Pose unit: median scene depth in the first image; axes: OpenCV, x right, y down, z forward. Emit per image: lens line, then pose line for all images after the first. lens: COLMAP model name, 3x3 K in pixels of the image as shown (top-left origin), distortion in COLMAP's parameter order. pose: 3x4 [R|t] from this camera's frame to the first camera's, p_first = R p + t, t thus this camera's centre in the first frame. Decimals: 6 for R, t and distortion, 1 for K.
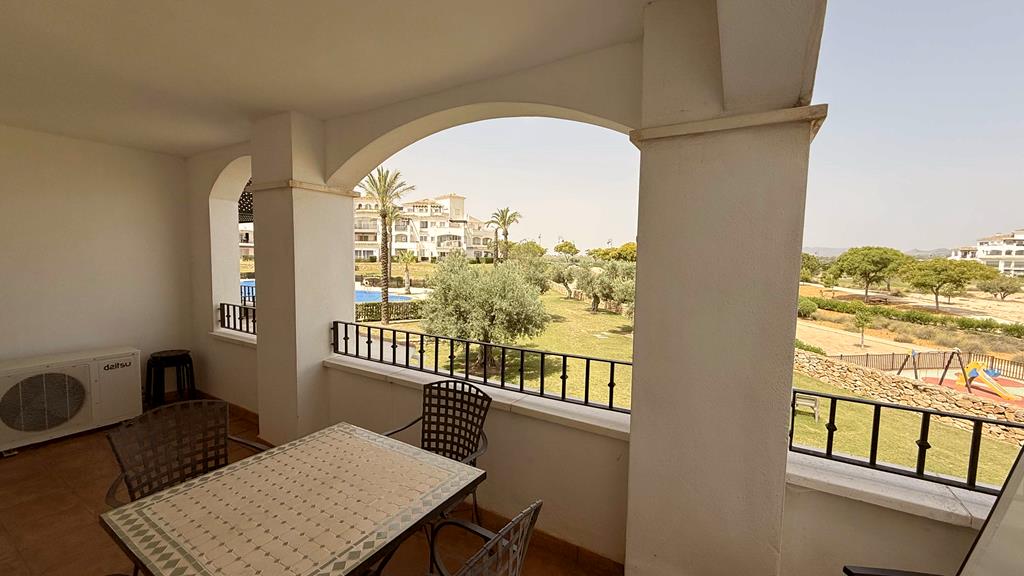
lens RADIAL K [[407.9, 0, 510.4], [0, 407.9, 287.7], [0, 0, 1]] dist [-0.000164, 0.000353]
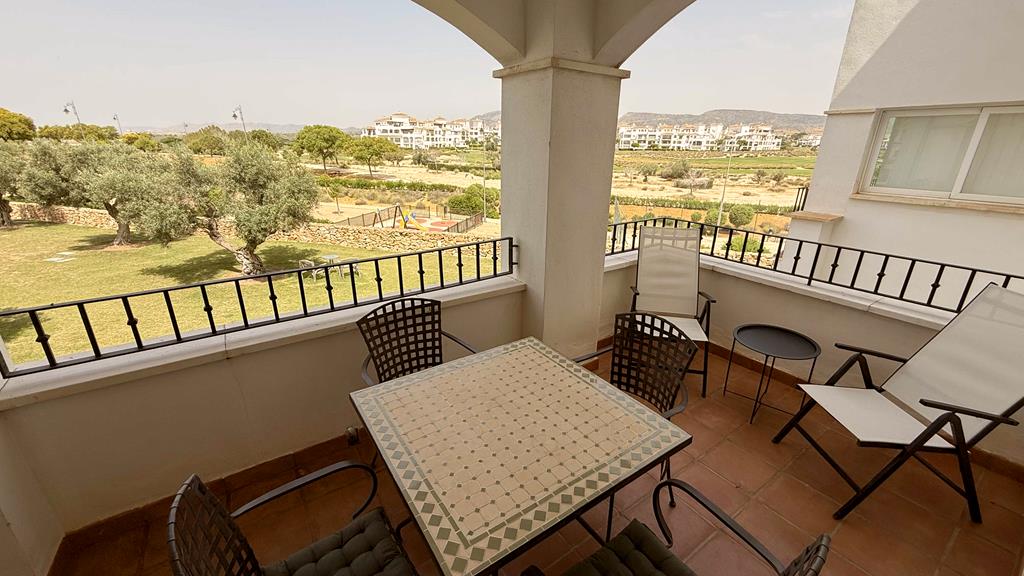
lens RADIAL K [[407.9, 0, 509.9], [0, 407.9, 287.0], [0, 0, 1]] dist [-0.000164, 0.000353]
pose [[0.402204, -0.317967, 0.858562, -0.435759], [0.063396, 0.945177, 0.320346, -0.044403], [-0.913353, -0.074415, 0.400312, 0.209801]]
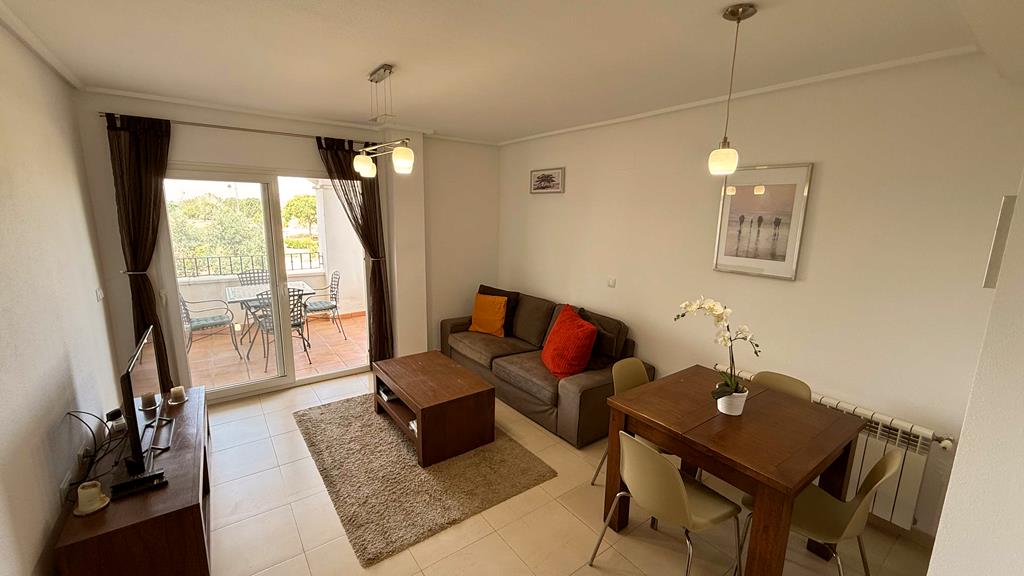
lens RADIAL K [[407.9, 0, 509.0], [0, 407.9, 287.9], [0, 0, 1]] dist [-0.000164, 0.000353]
pose [[0.379548, -0.181096, 0.907275, -1.000633], [0.055236, 0.983341, 0.173172, -0.005873], [-0.923522, -0.015613, 0.383228, -0.782764]]
